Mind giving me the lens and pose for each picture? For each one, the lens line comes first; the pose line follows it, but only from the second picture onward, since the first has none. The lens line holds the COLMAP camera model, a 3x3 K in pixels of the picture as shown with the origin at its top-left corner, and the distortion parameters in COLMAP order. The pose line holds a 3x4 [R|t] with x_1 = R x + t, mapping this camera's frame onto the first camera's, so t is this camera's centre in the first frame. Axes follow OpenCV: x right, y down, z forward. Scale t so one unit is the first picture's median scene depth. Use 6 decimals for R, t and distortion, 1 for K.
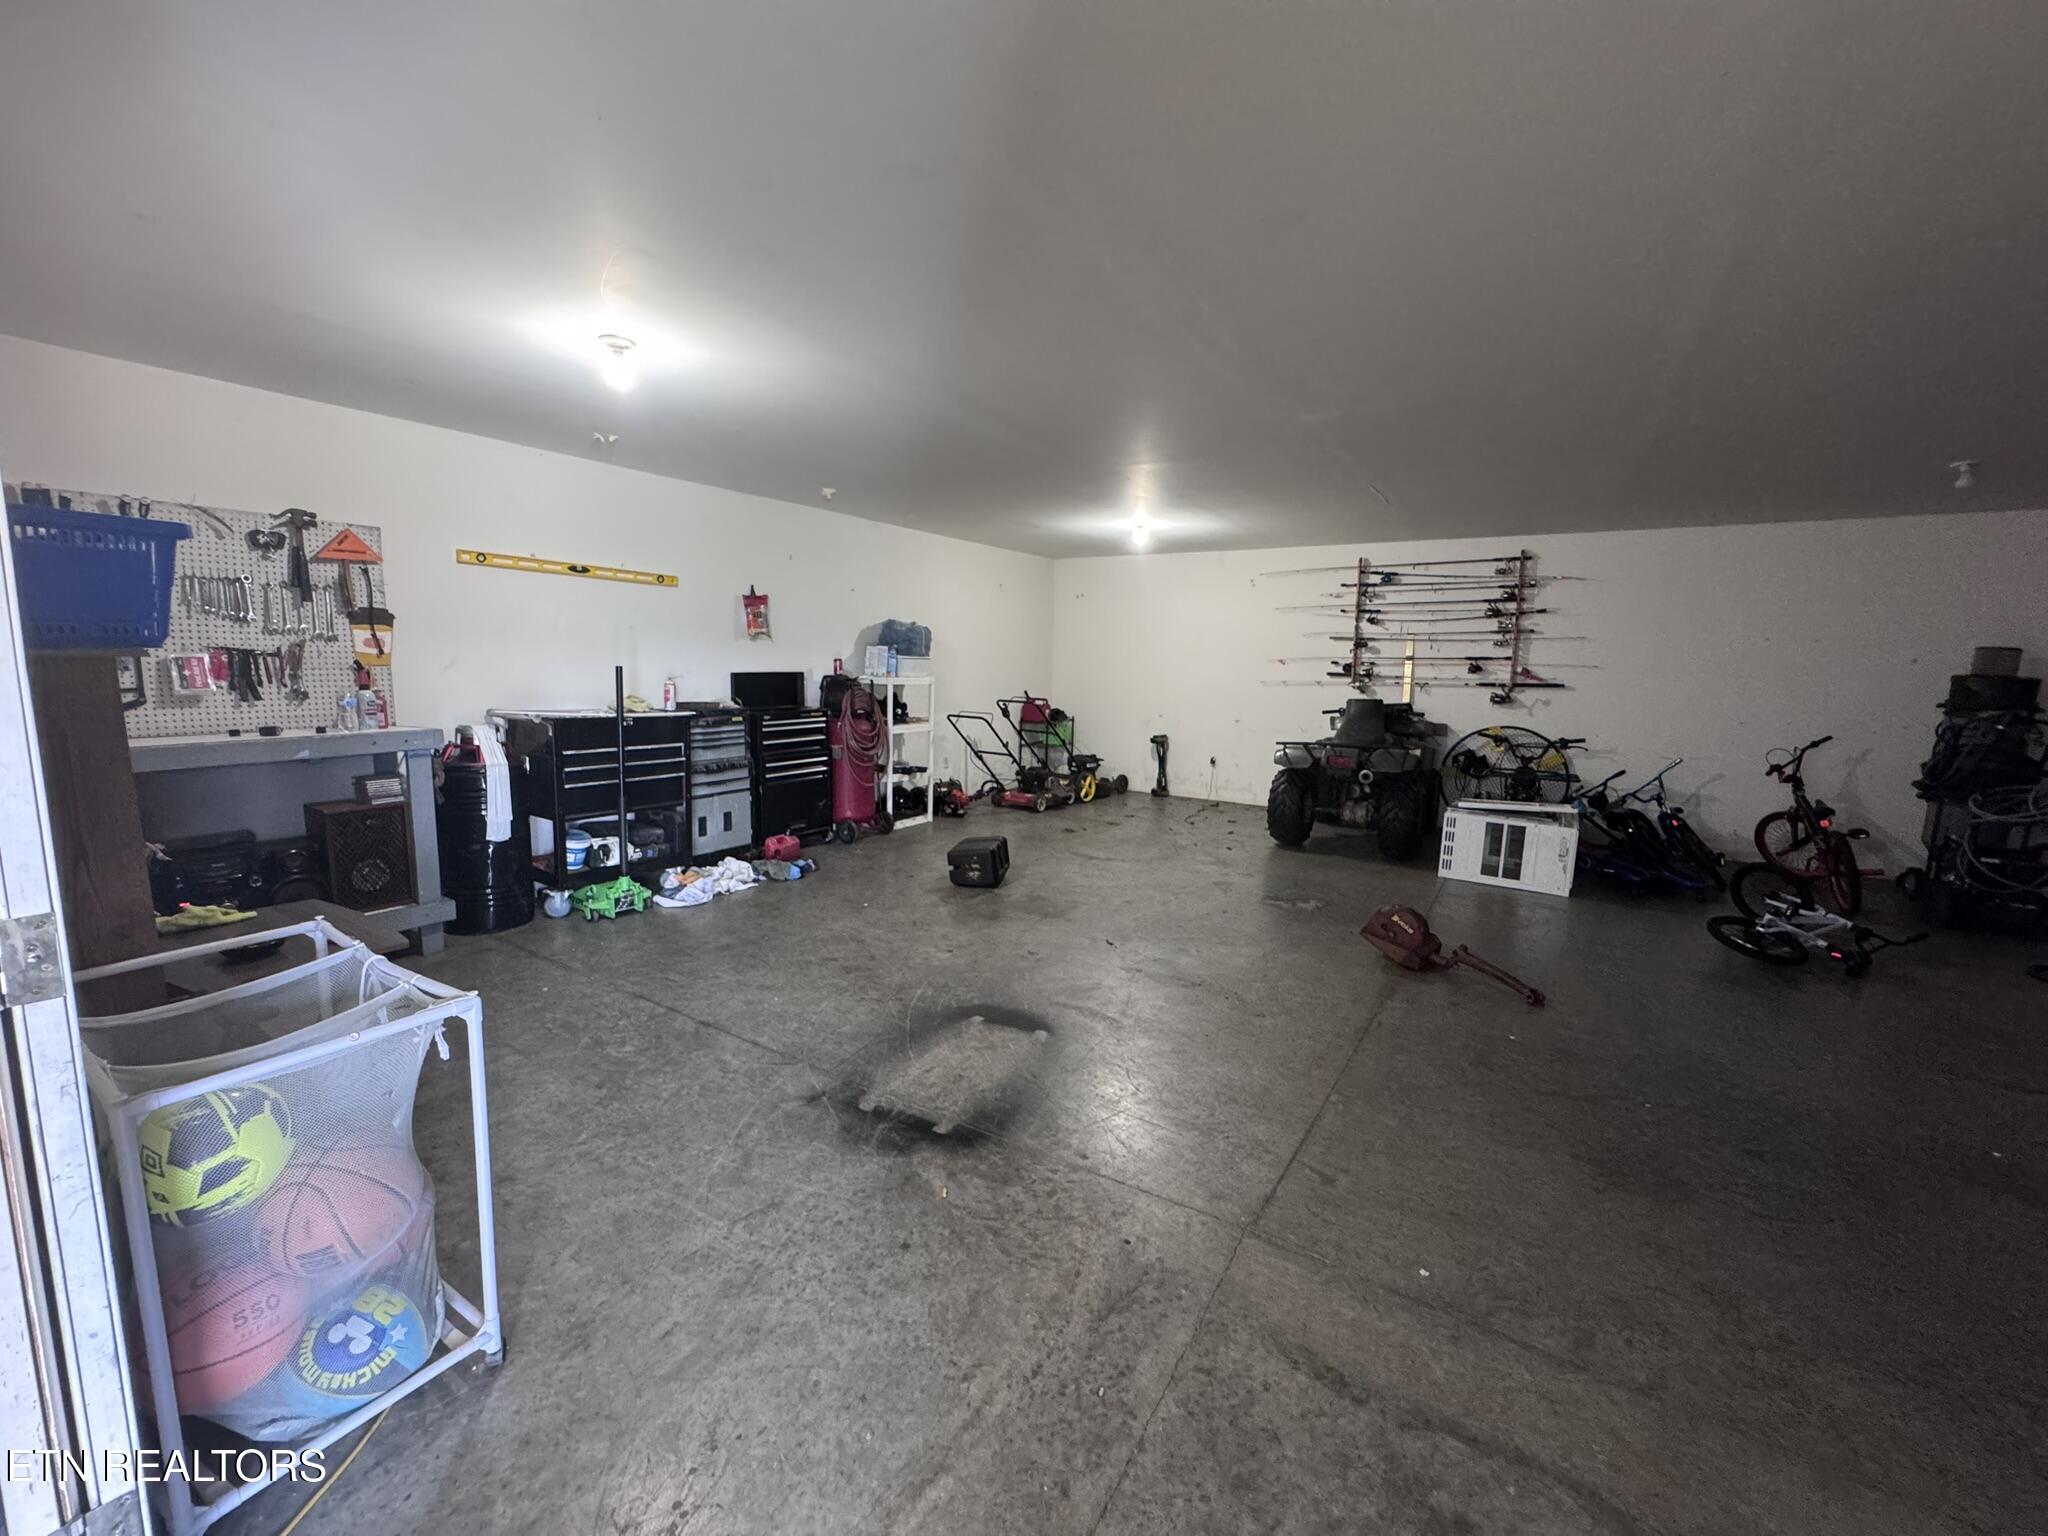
lens RADIAL K [[816.6, 0, 1028.0], [0, 816.6, 774.3], [0, 0, 1]] dist [-0.006101, 0.000837]
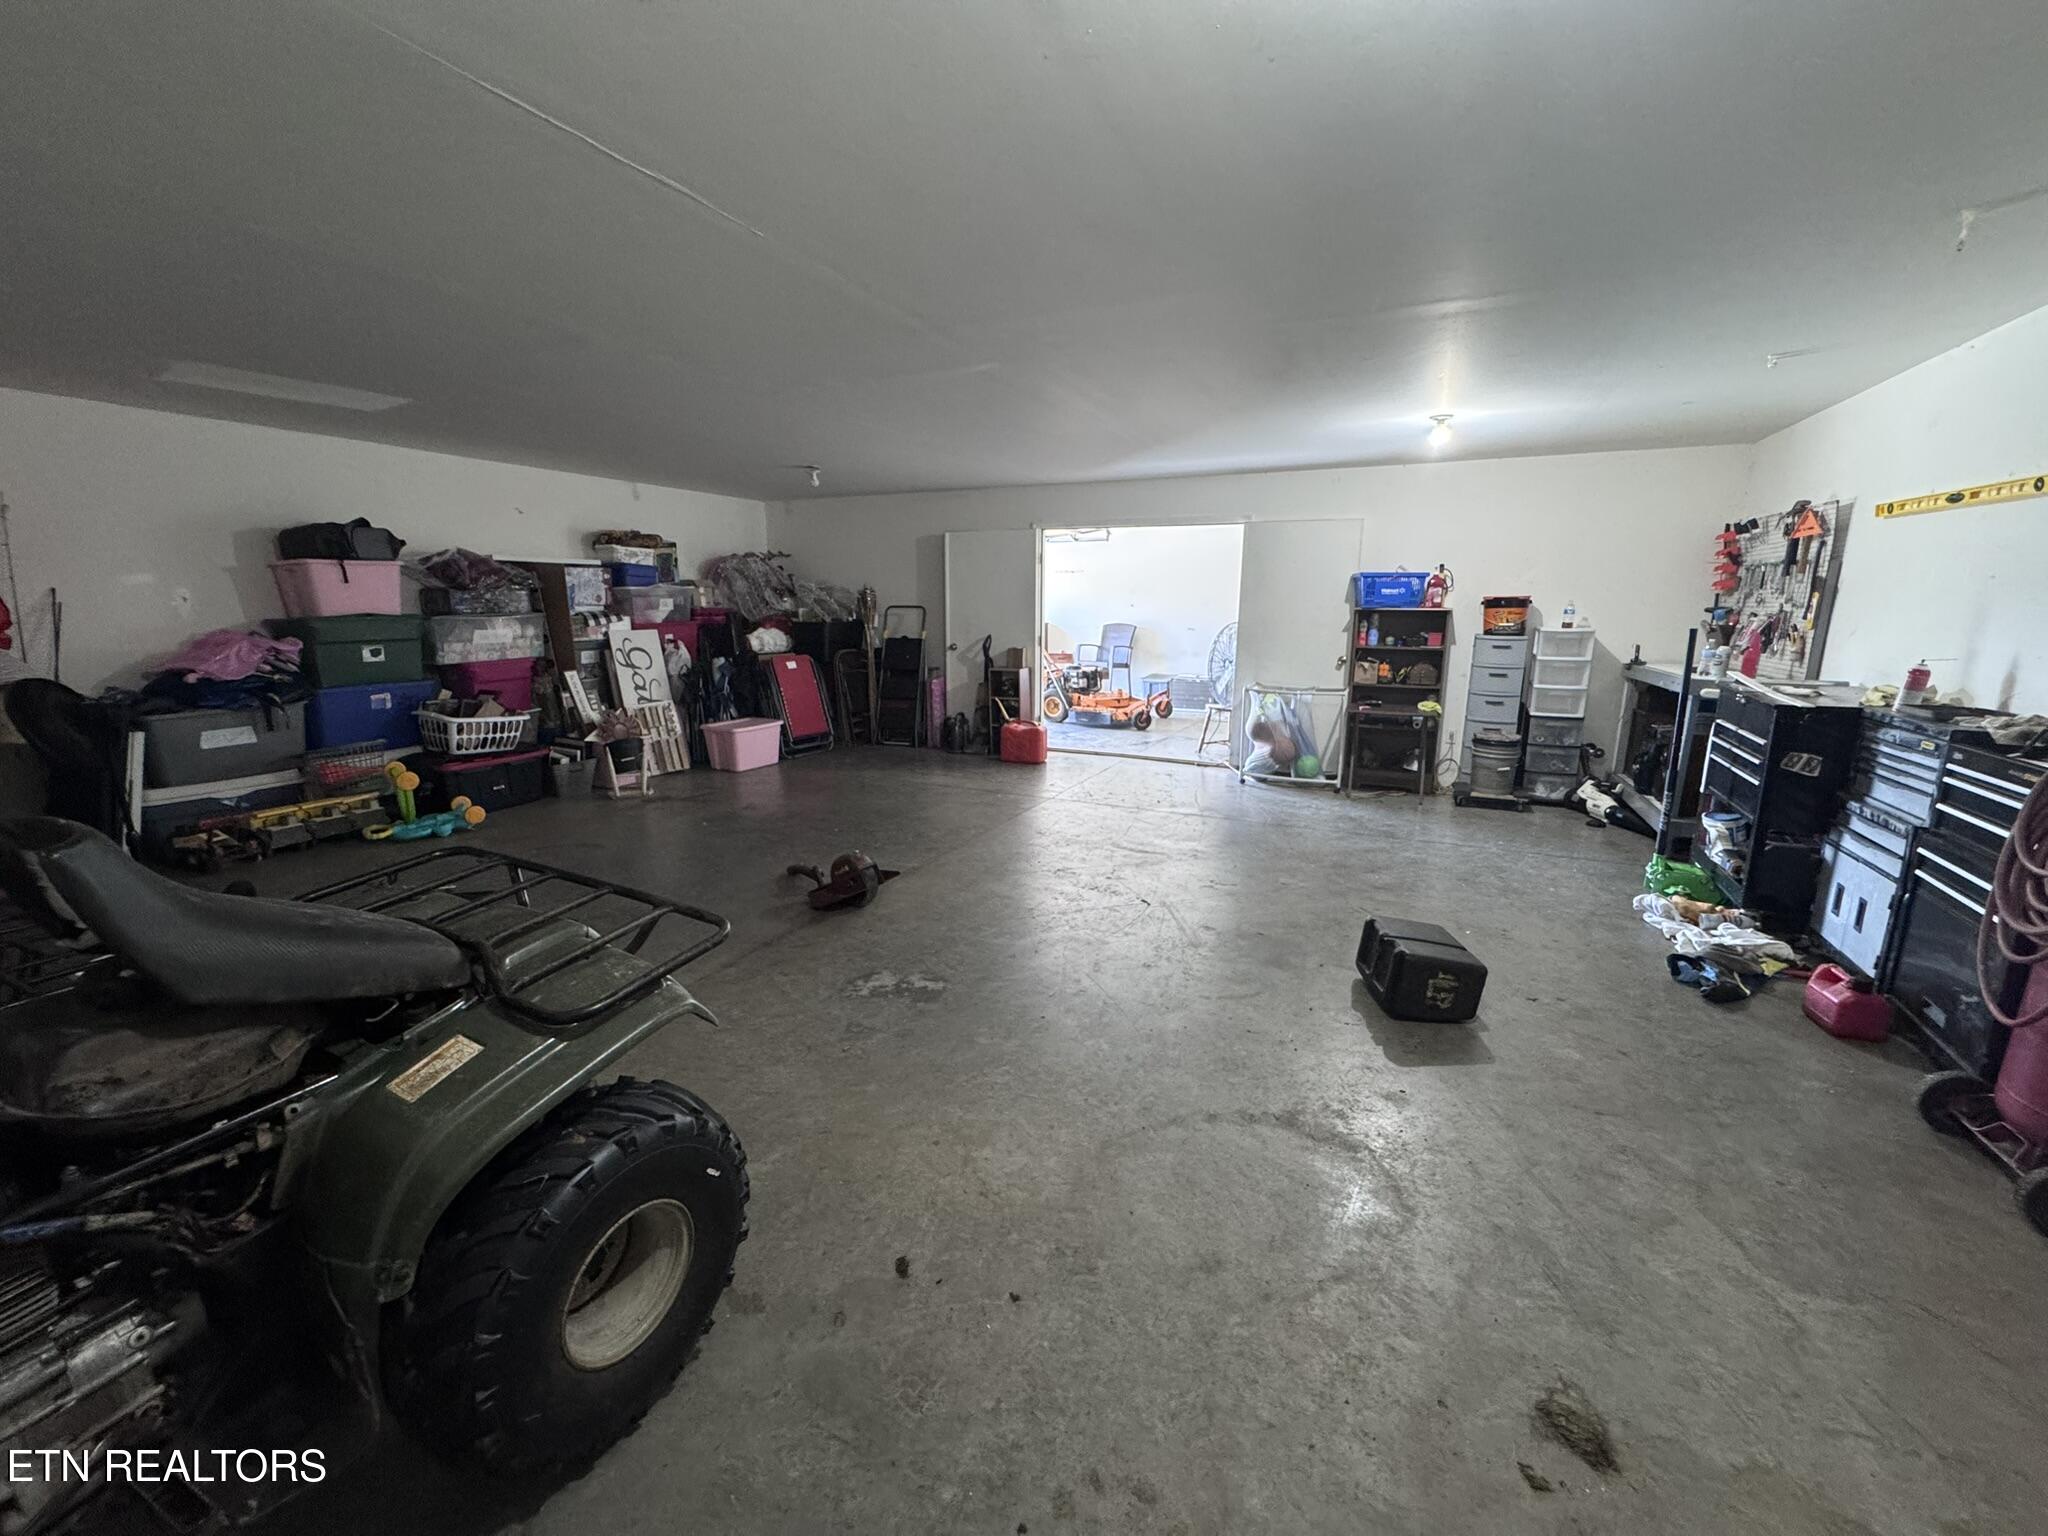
lens RADIAL K [[816.6, 0, 1015.8], [0, 816.6, 763.0], [0, 0, 1]] dist [-0.006101, 0.000837]
pose [[-0.993589, -0.003408, -0.112999, 0.310096], [-0.041547, 0.940605, 0.336951, -0.229850], [0.105139, 0.339486, -0.934717, 1.566780]]
